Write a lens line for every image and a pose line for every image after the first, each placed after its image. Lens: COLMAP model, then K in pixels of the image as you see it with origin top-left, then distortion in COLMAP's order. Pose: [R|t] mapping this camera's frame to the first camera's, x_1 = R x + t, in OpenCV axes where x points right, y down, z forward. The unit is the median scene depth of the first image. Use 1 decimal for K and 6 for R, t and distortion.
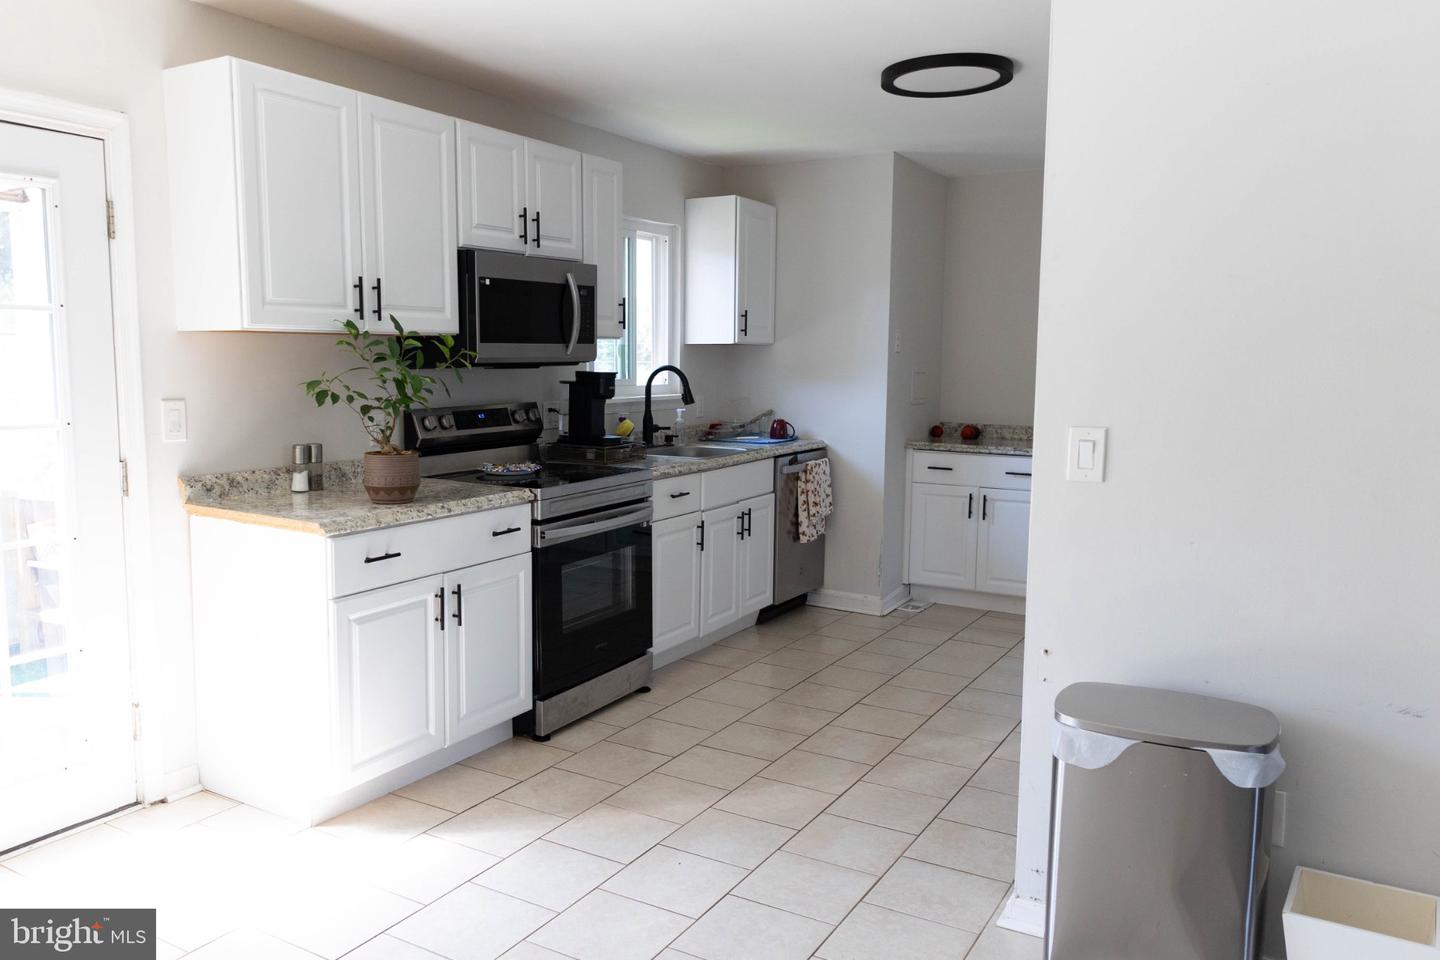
lens RADIAL K [[1124.9, 0, 615.9], [0, 1124.9, 480.5], [0, 0, 1]] dist [0.053345, -0.000657]
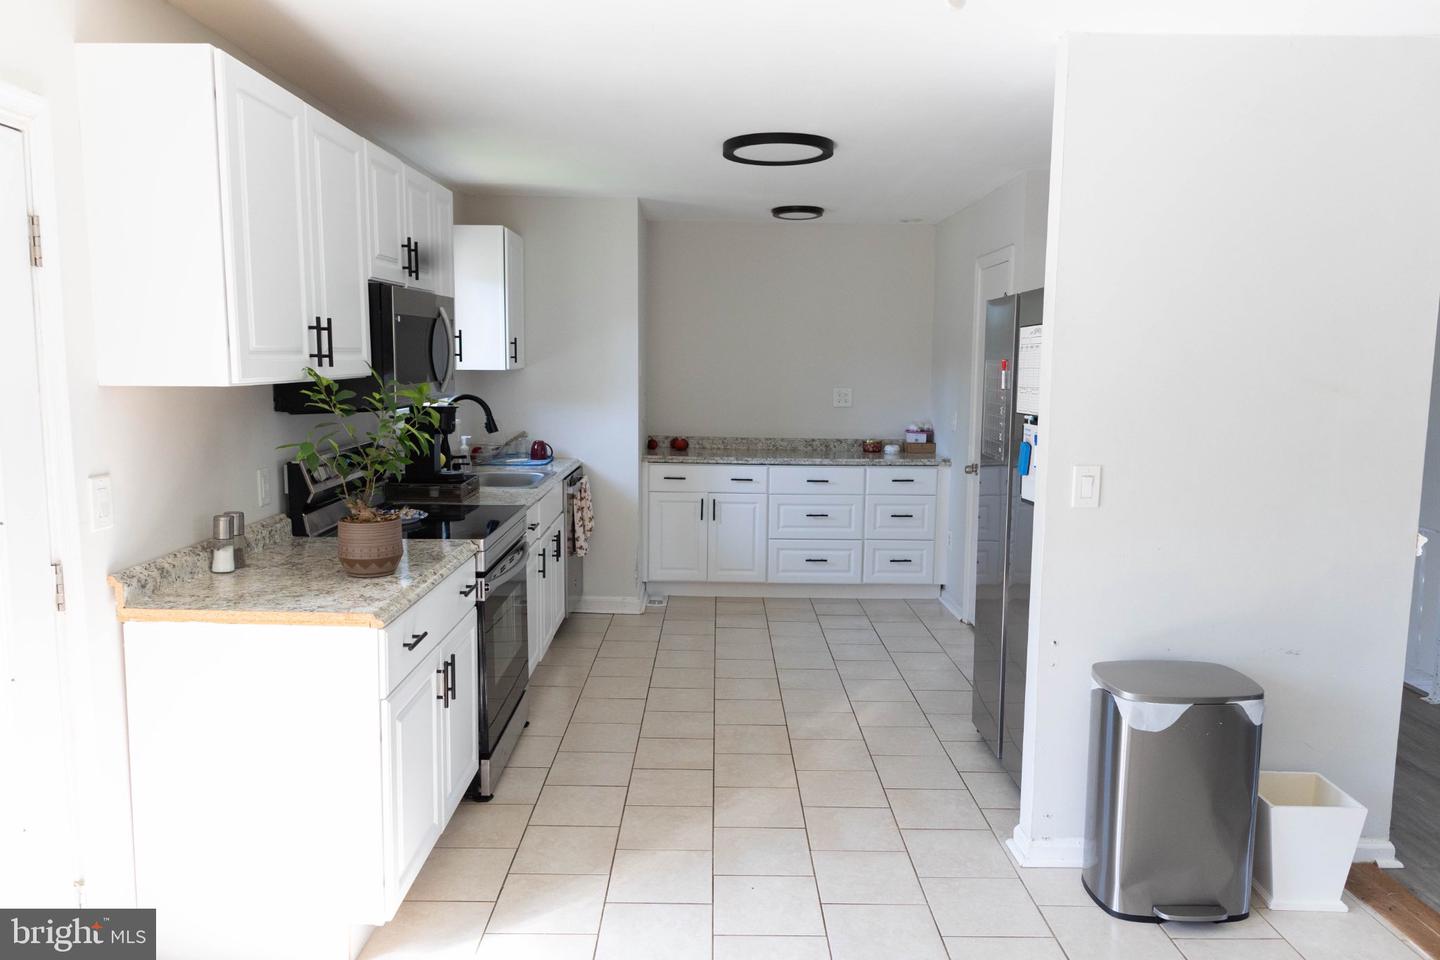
lens RADIAL K [[1027.9, 0, 720.0], [0, 1027.9, 480.0], [0, 0, 1]] dist [0.034581, -0.002654]
pose [[0.837701, -0.063025, 0.542481, -0.358614], [0.055955, 0.997996, 0.029540, -0.055785], [-0.543255, 0.005609, 0.839549, 0.155242]]
